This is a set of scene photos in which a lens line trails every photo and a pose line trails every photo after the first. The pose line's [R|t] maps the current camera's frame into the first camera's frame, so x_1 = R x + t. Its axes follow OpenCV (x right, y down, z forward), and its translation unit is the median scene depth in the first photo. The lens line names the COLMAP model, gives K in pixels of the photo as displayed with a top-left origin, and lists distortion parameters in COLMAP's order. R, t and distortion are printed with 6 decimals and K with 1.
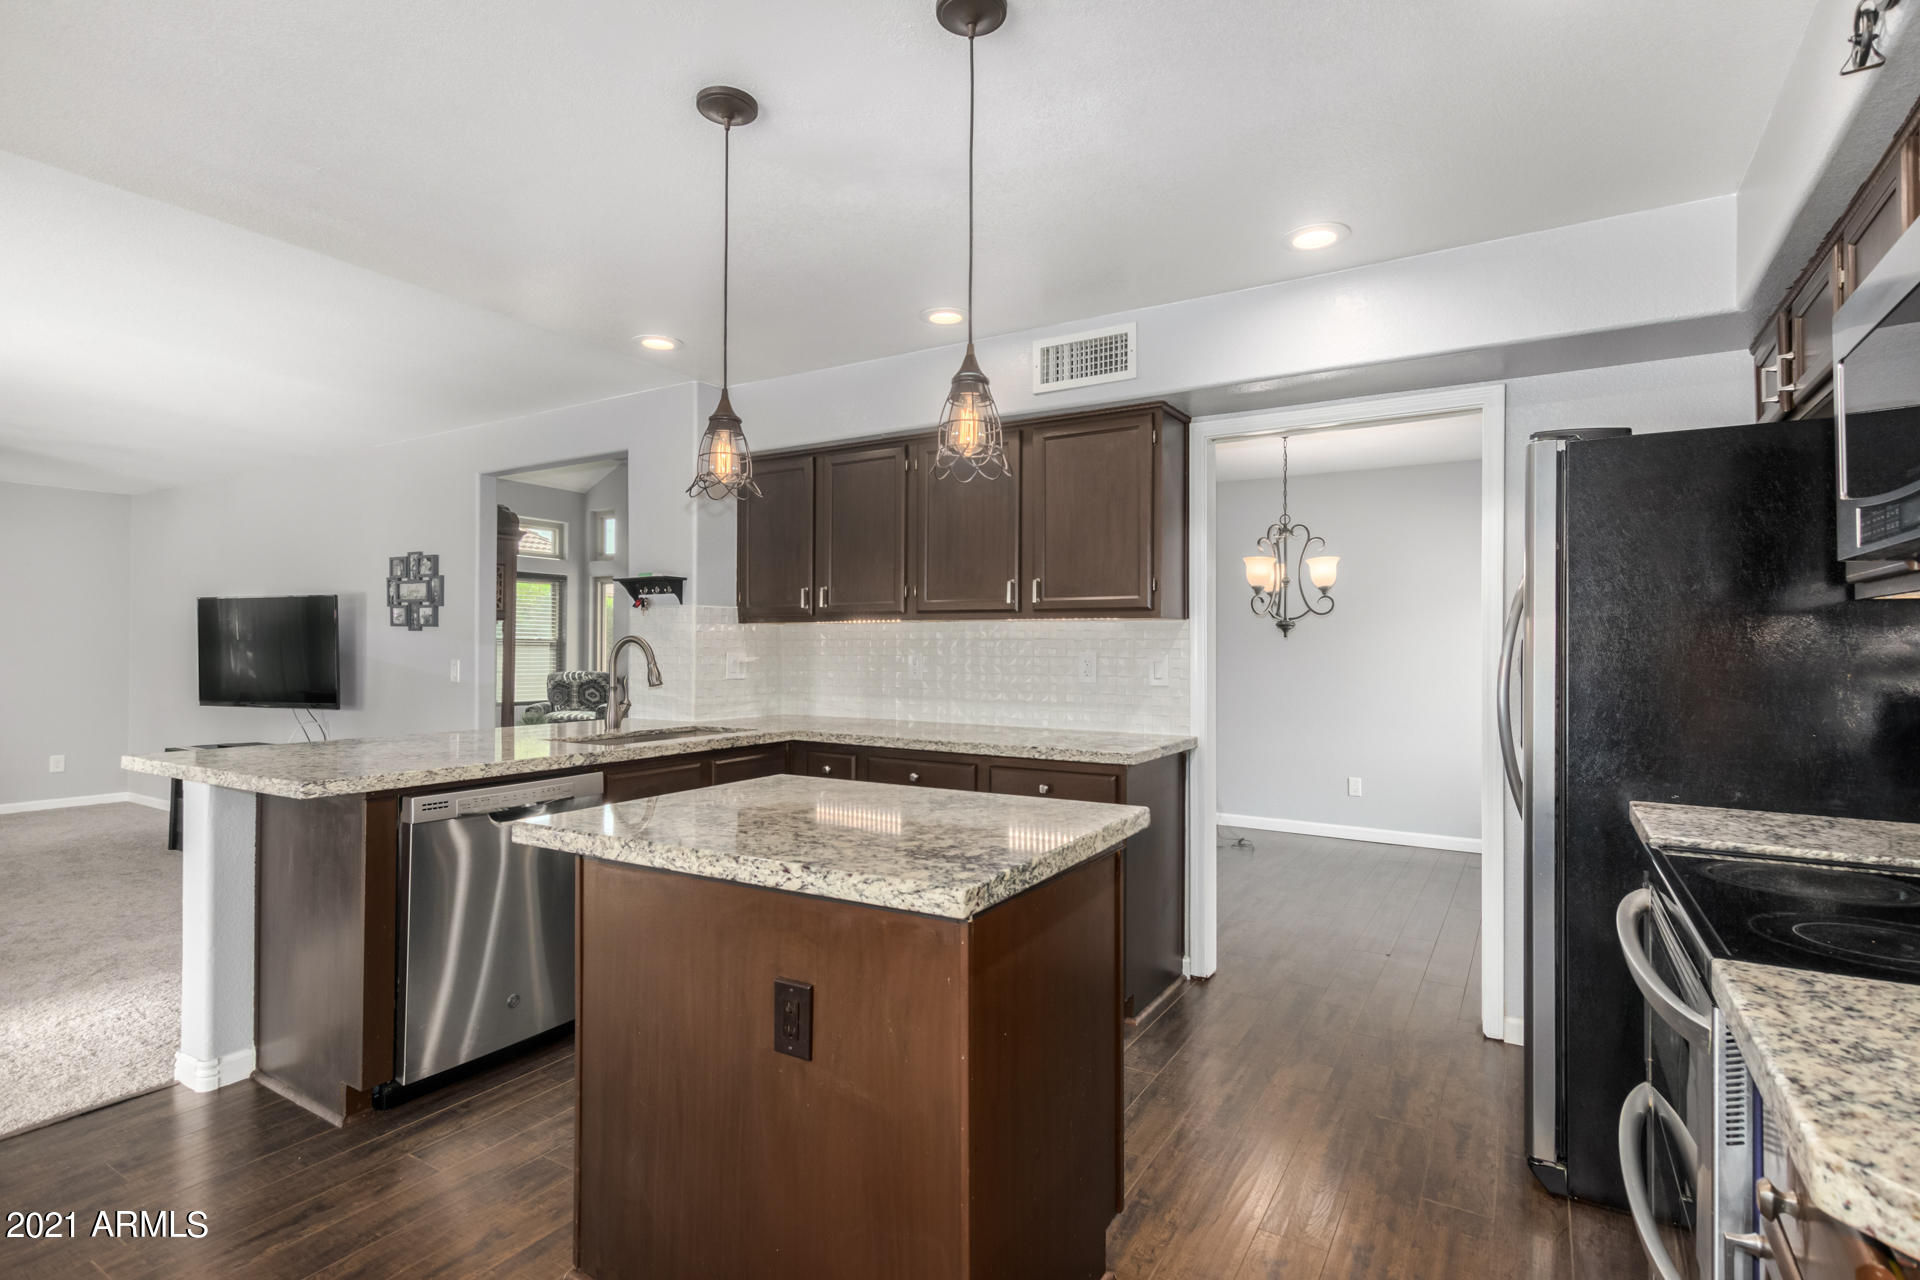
lens RADIAL K [[936.6, 0, 969.8], [0, 936.6, 634.2], [0, 0, 1]] dist [0.012769, -0.000187]
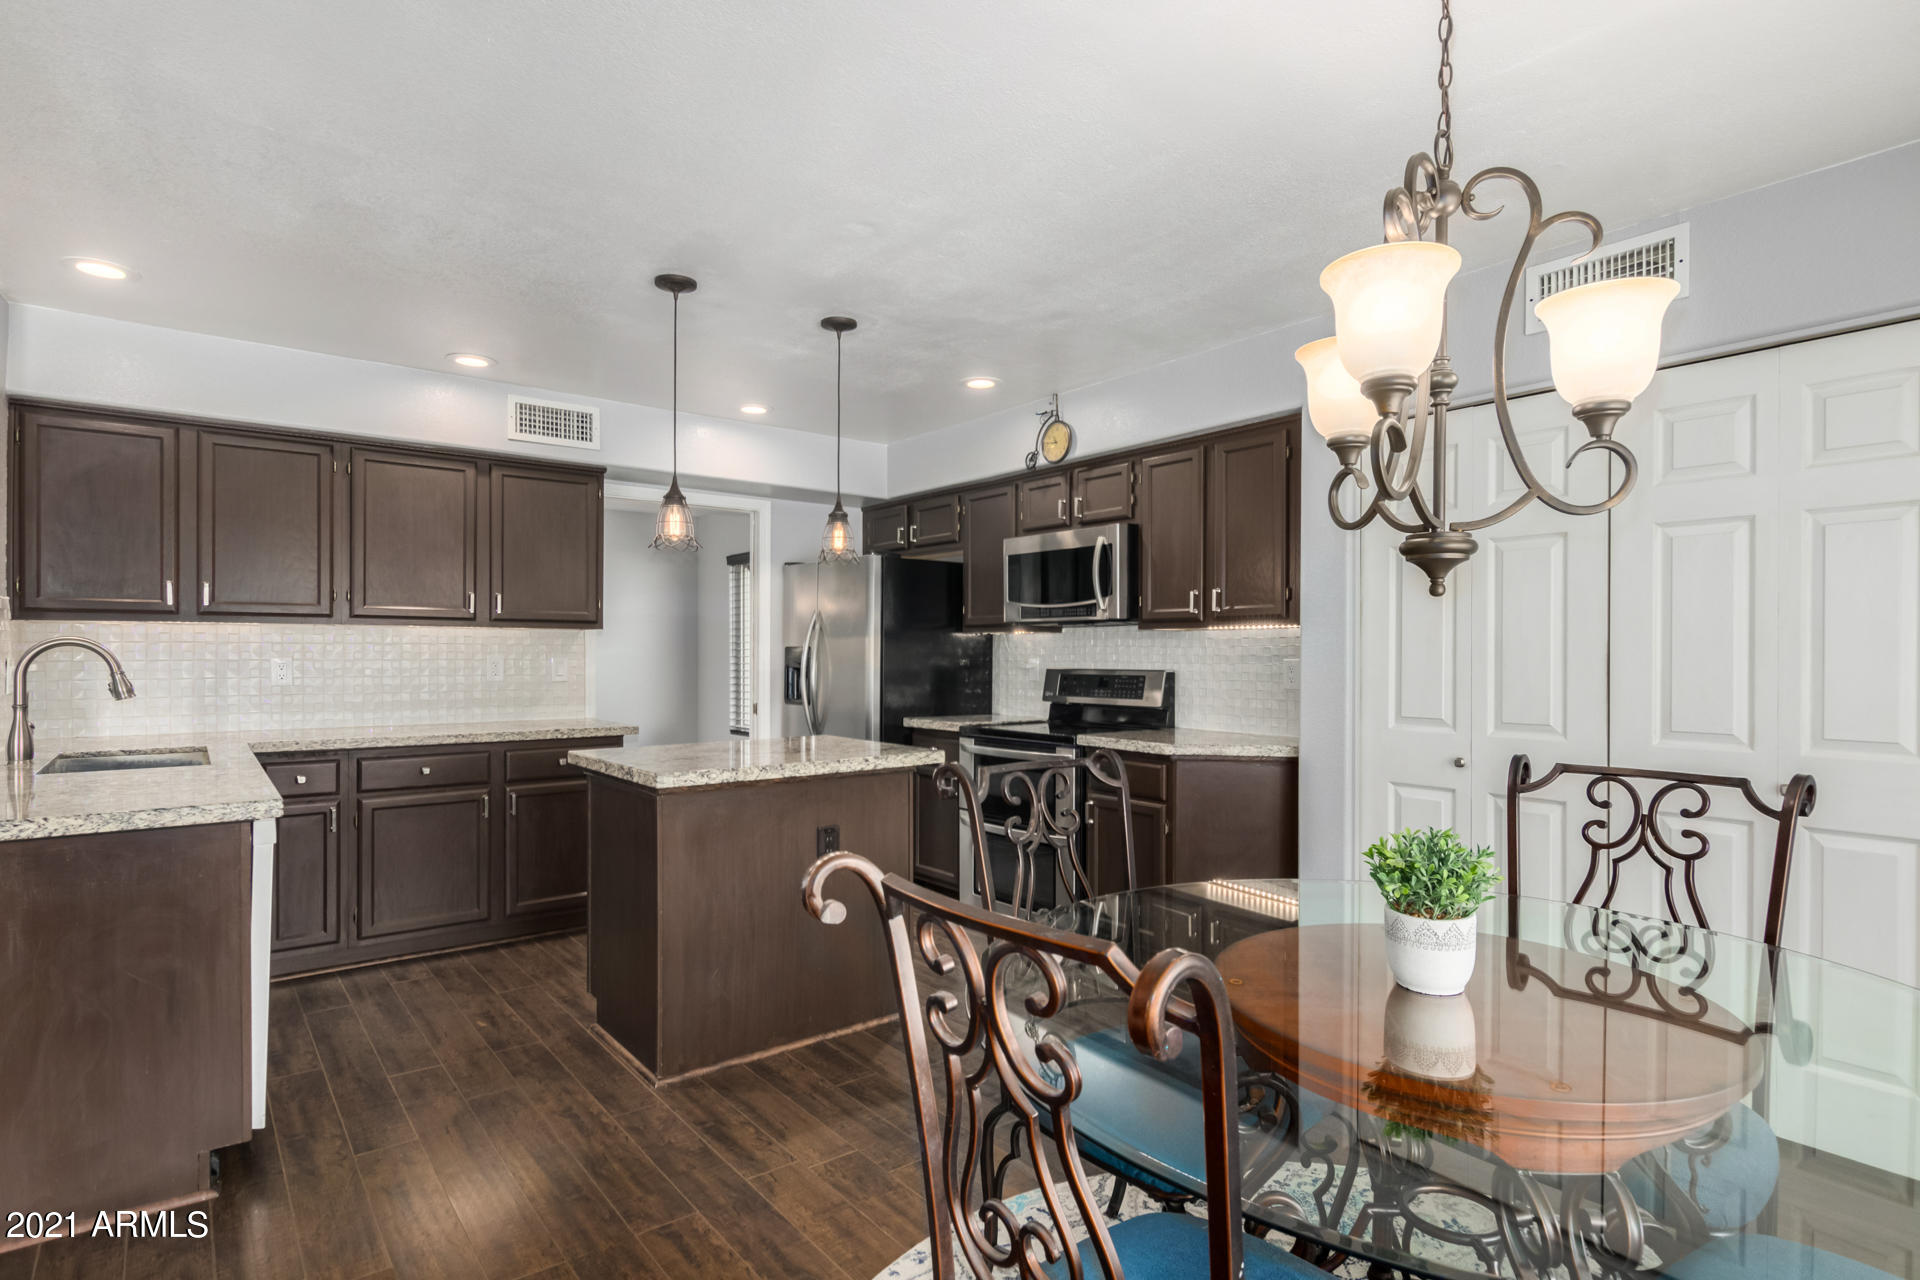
lens RADIAL K [[983.9, 0, 943.4], [0, 983.9, 655.8], [0, 0, 1]] dist [0.002783, 0.000191]
pose [[0.362468, -0.006126, 0.931976, -0.872657], [-0.014060, 0.999829, 0.012041, -0.002905], [-0.931890, -0.017468, 0.362320, 0.025680]]
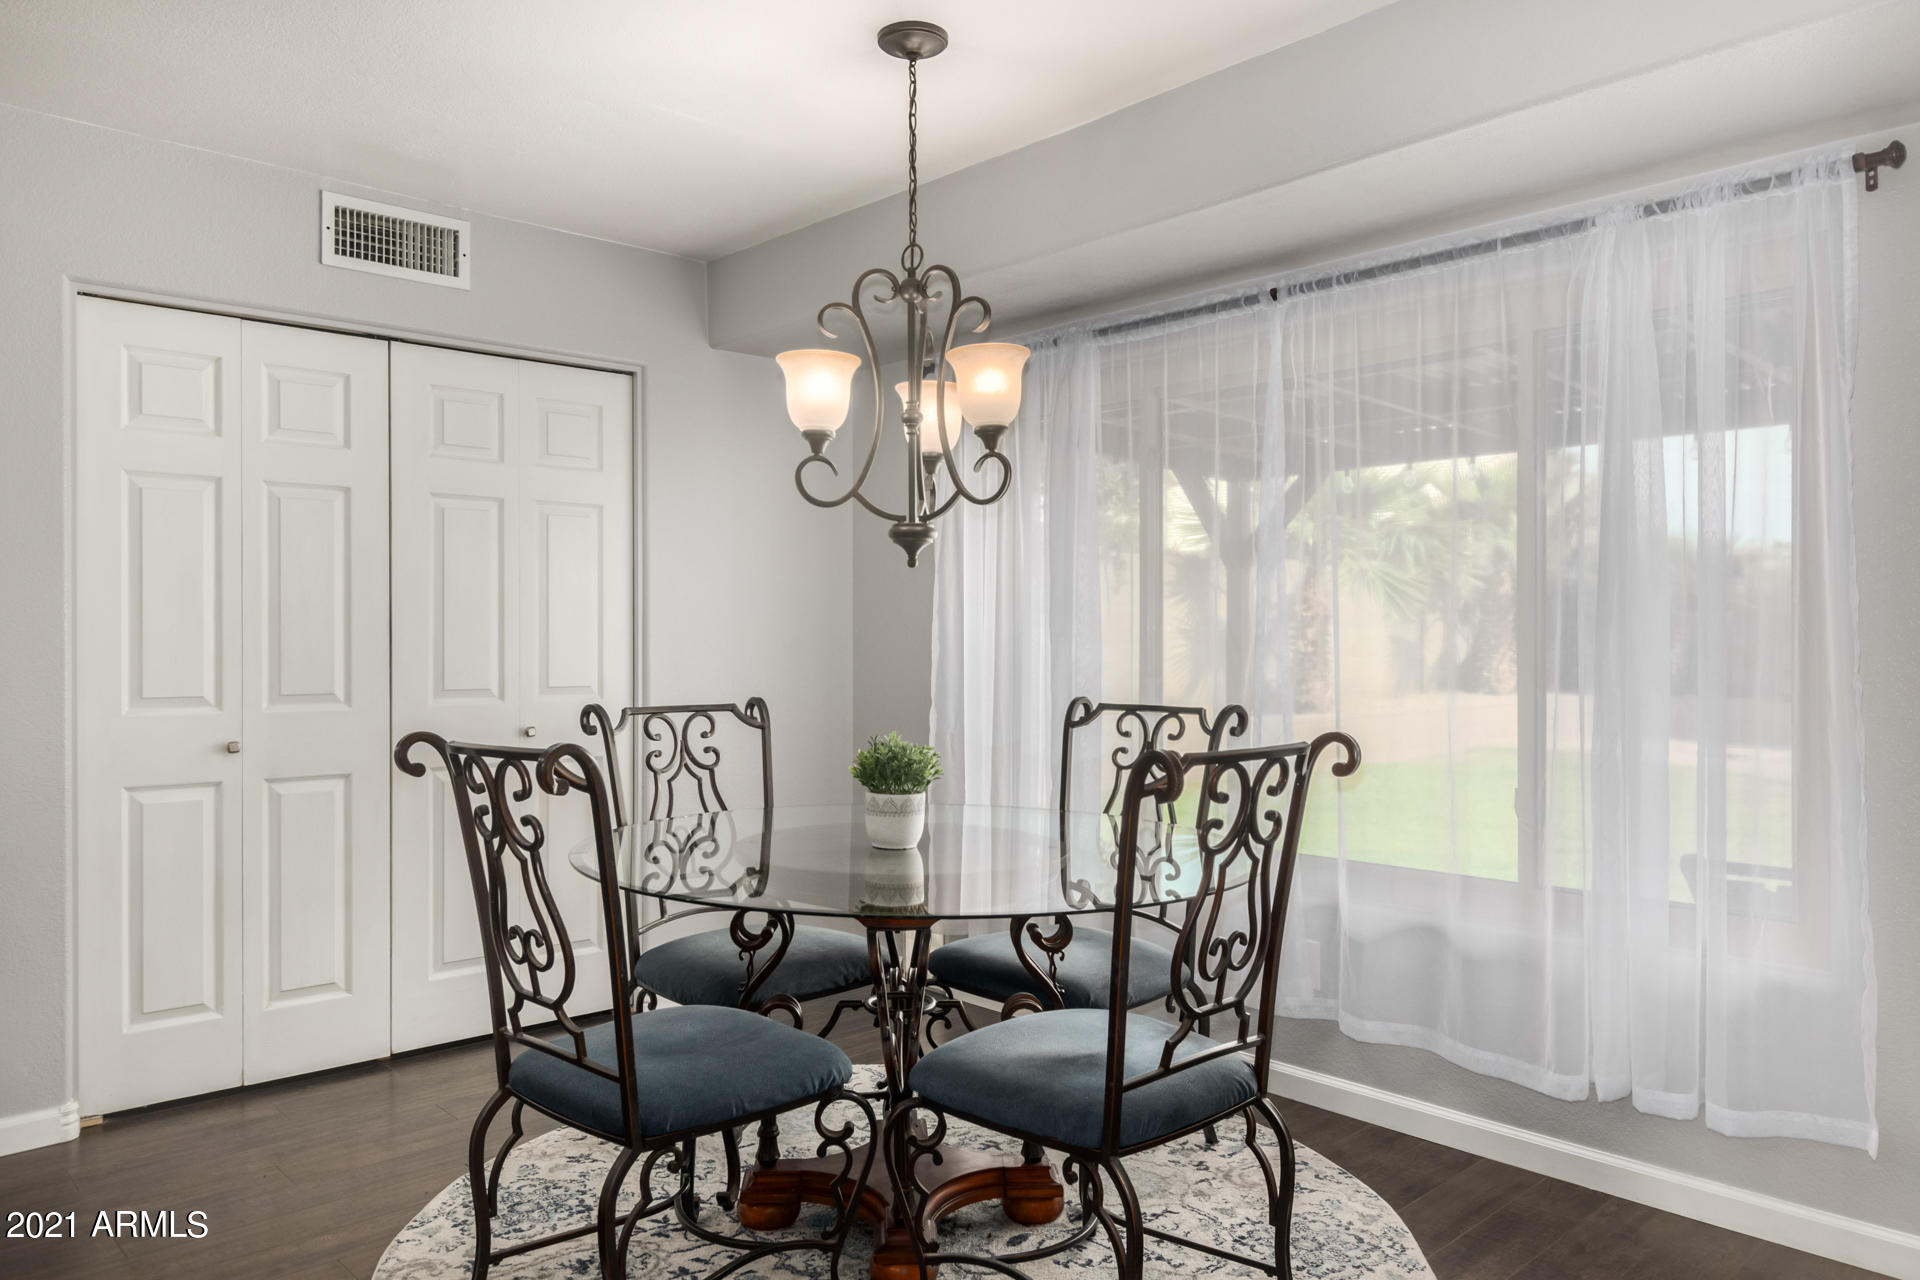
lens RADIAL K [[1339.5, 0, 960.0], [0, 1339.5, 640.0], [0, 0, 1]] dist [-0.003720, -0.004048]
pose [[-0.962322, -0.003451, 0.271892, -0.671128], [-0.007397, 0.999882, -0.013489, 0.026192], [-0.271813, -0.014992, -0.962233, 0.702319]]
